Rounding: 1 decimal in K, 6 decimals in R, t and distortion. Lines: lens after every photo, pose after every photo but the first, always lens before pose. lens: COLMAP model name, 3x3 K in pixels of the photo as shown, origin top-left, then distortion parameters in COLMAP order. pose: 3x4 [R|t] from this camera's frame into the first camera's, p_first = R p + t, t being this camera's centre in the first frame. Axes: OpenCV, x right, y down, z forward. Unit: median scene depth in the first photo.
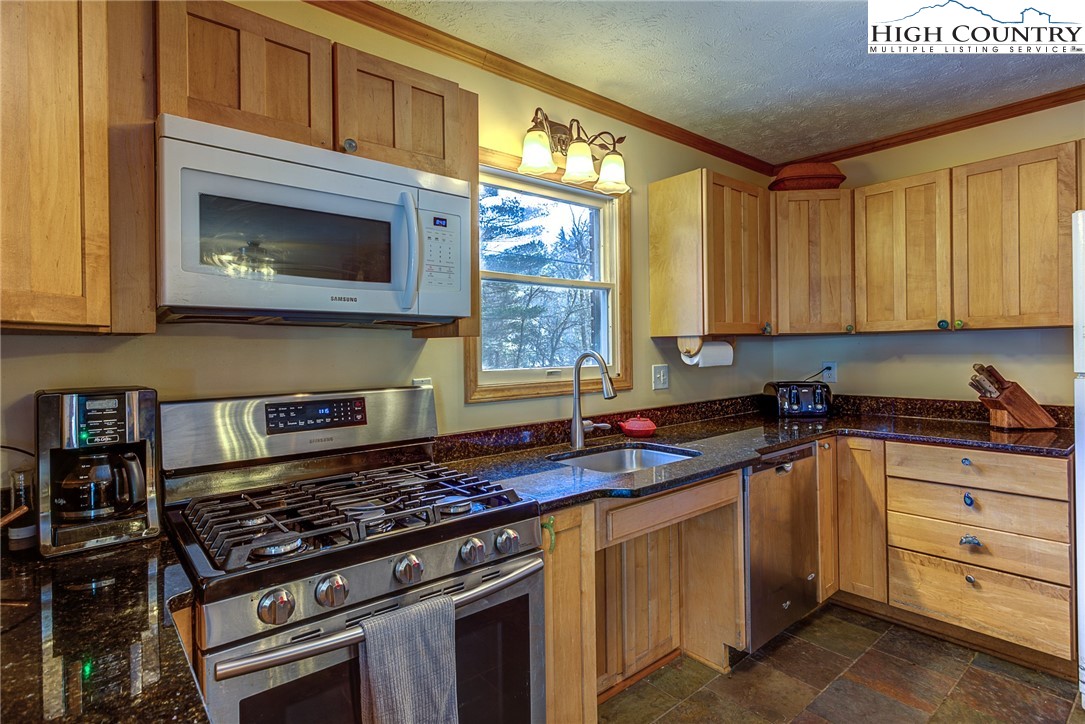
lens RADIAL K [[549.9, 0, 543.4], [0, 549.9, 350.8], [0, 0, 1]] dist [0.001903, 0.000178]
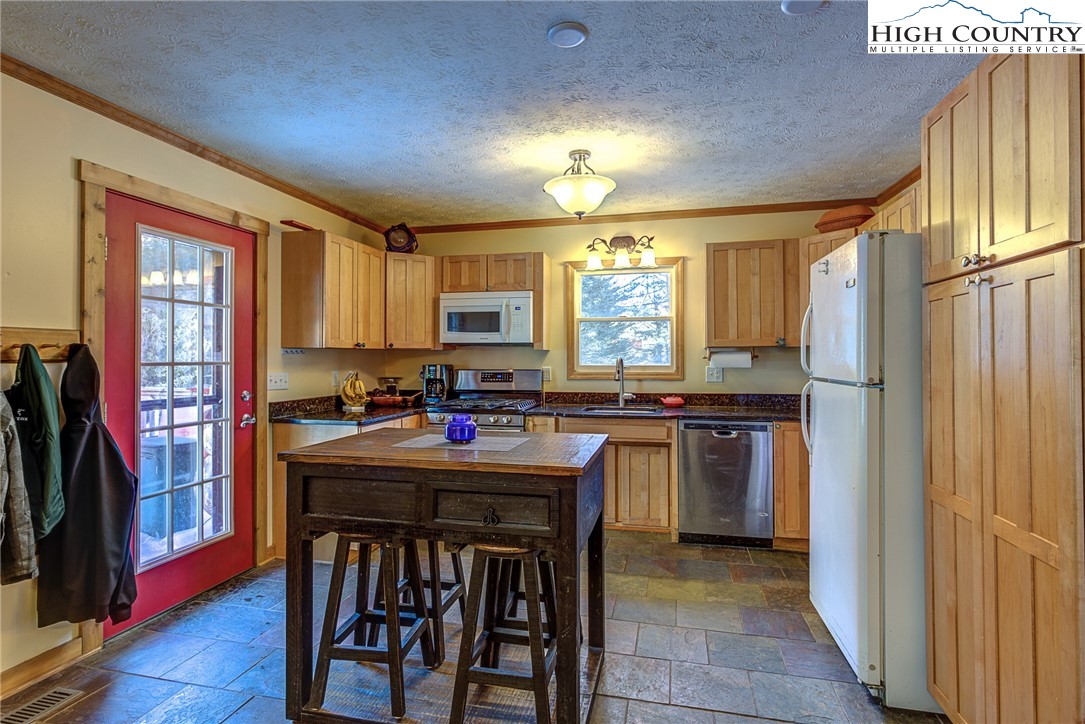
lens RADIAL K [[550.7, 0, 541.0], [0, 550.7, 351.7], [0, 0, 1]] dist [-0.000276, 0.000750]
pose [[0.596088, 0.007991, -0.802879, 1.998665], [-0.008736, 0.999956, 0.003467, -0.028755], [0.802872, 0.004947, 0.596131, -0.518170]]
